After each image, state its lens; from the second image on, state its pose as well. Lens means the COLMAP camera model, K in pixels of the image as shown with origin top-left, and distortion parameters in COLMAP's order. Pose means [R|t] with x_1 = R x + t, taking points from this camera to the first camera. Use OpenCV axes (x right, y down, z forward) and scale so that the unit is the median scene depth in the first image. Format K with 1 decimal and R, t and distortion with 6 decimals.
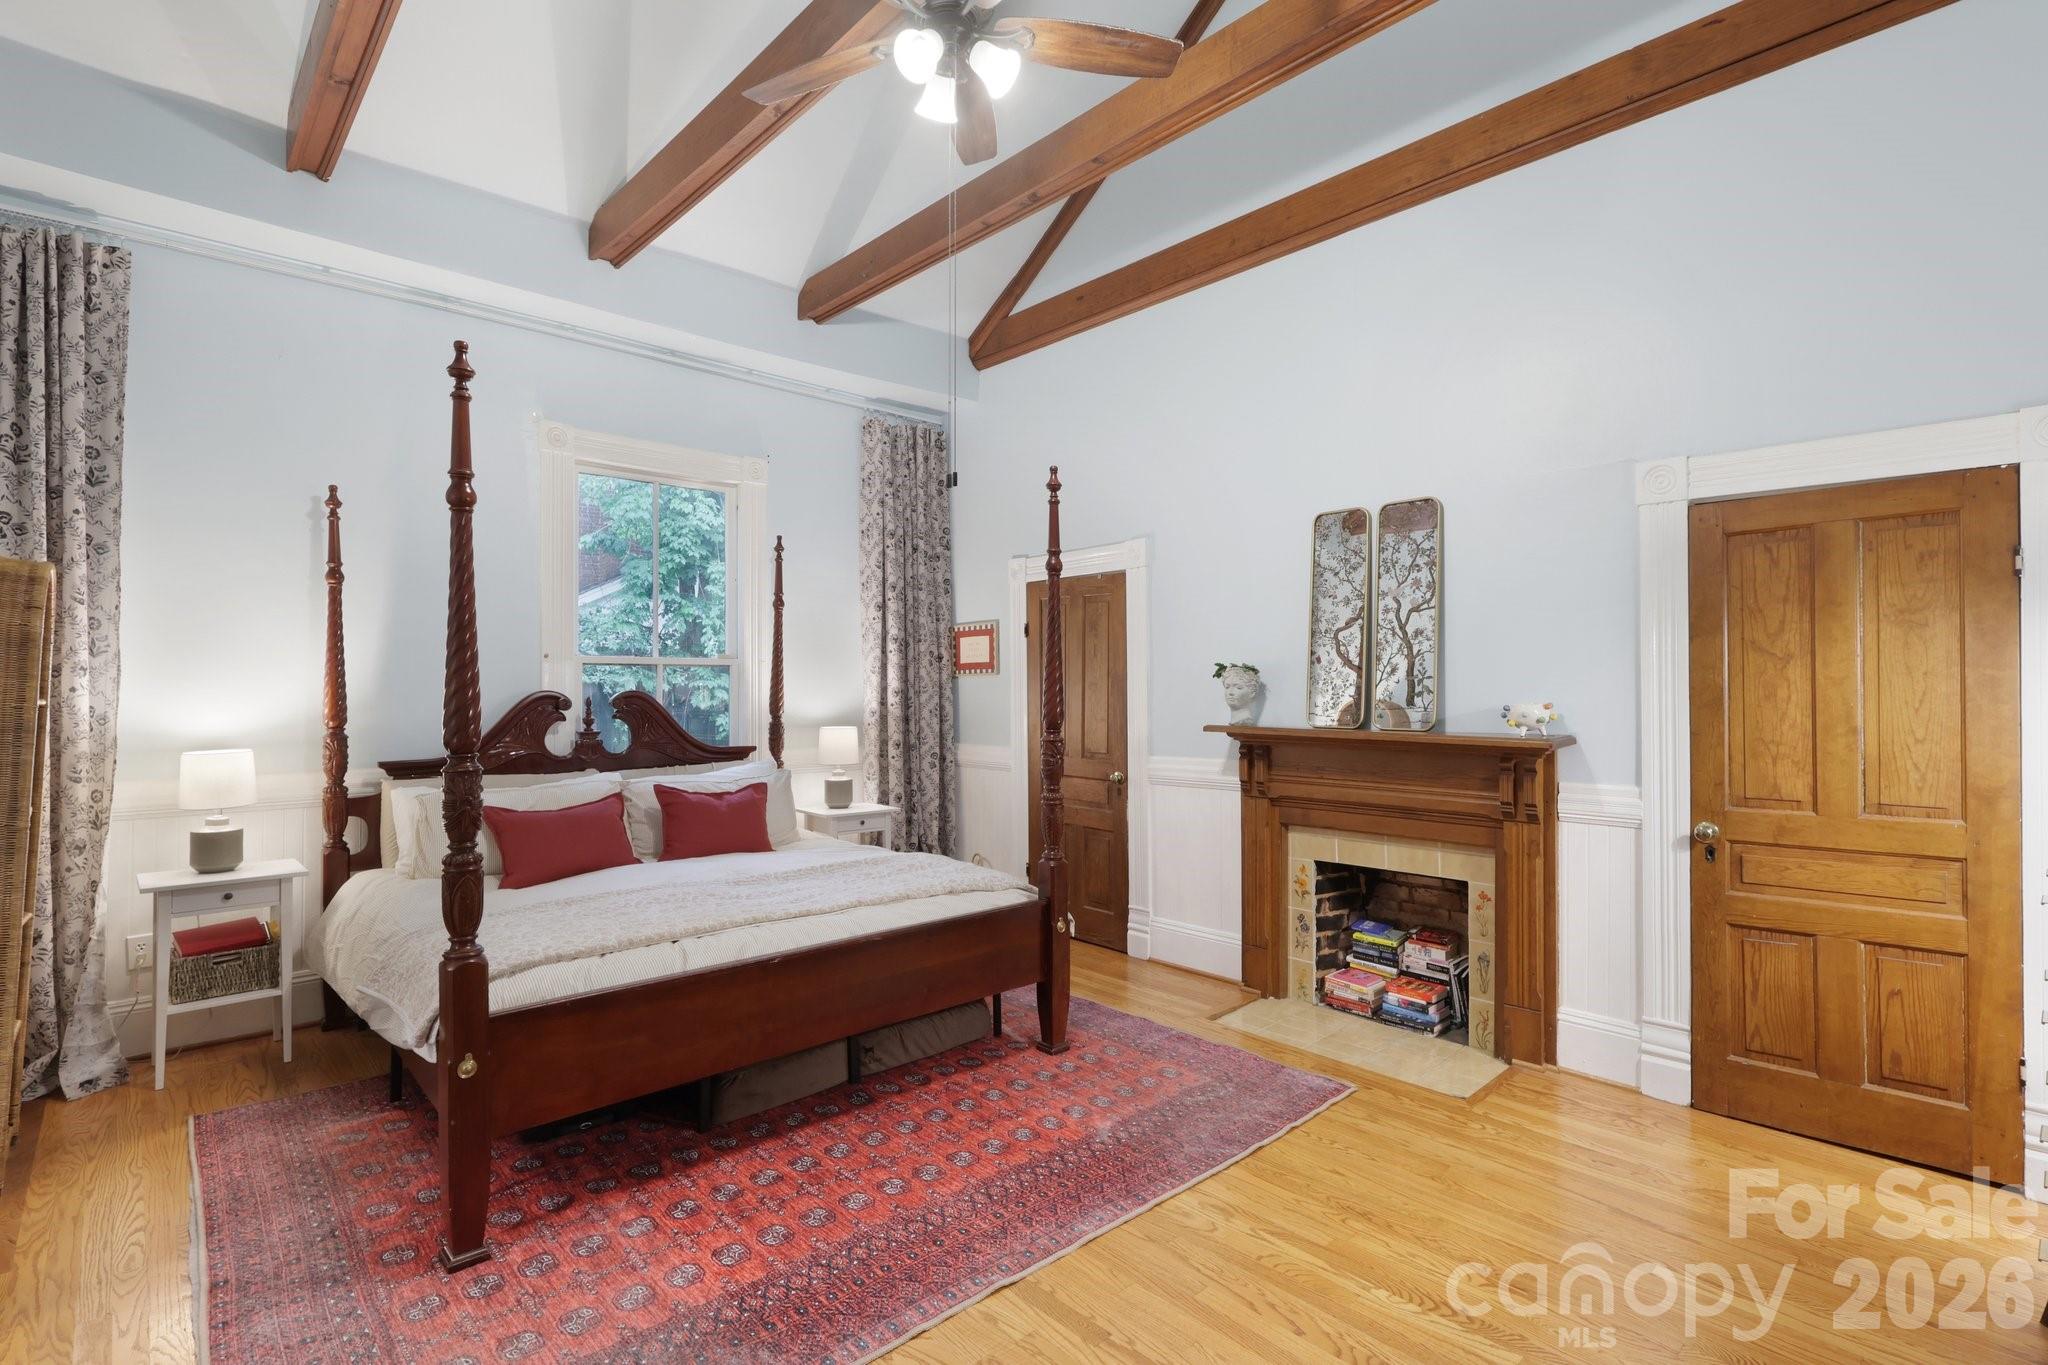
lens RADIAL K [[979.9, 0, 1031.7], [0, 979.9, 679.0], [0, 0, 1]] dist [-0.001067, 0.001083]
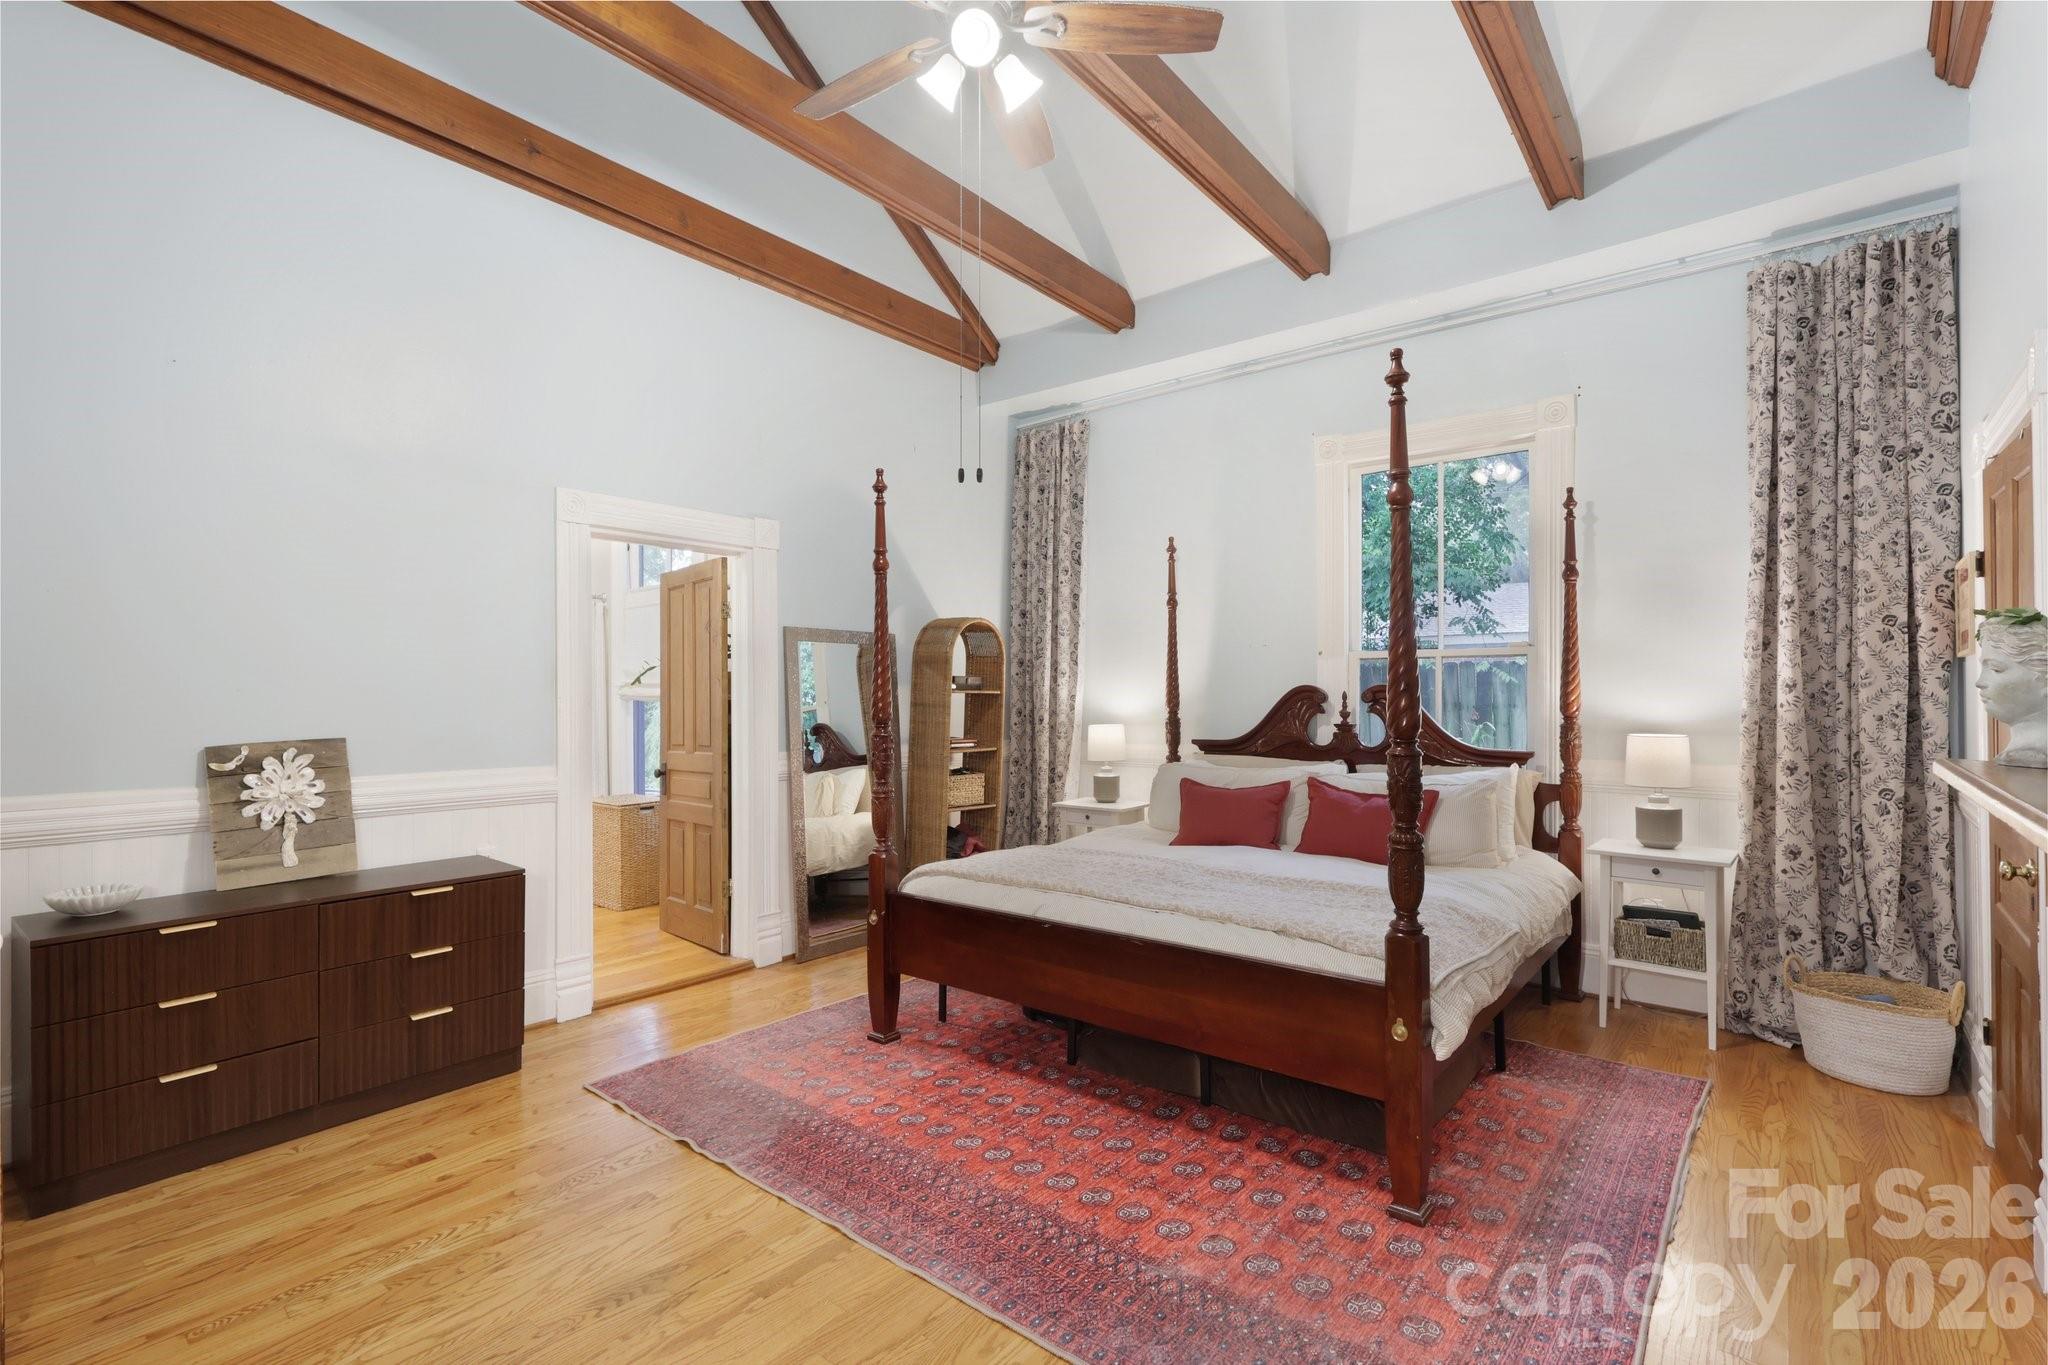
lens RADIAL K [[979.9, 0, 1037.3], [0, 979.9, 686.7], [0, 0, 1]] dist [-0.001067, 0.001083]
pose [[0.126865, 0.002041, -0.991918, 0.630160], [0.017668, 0.999835, 0.004317, 0.003932], [0.991763, -0.018073, 0.126808, 0.628813]]
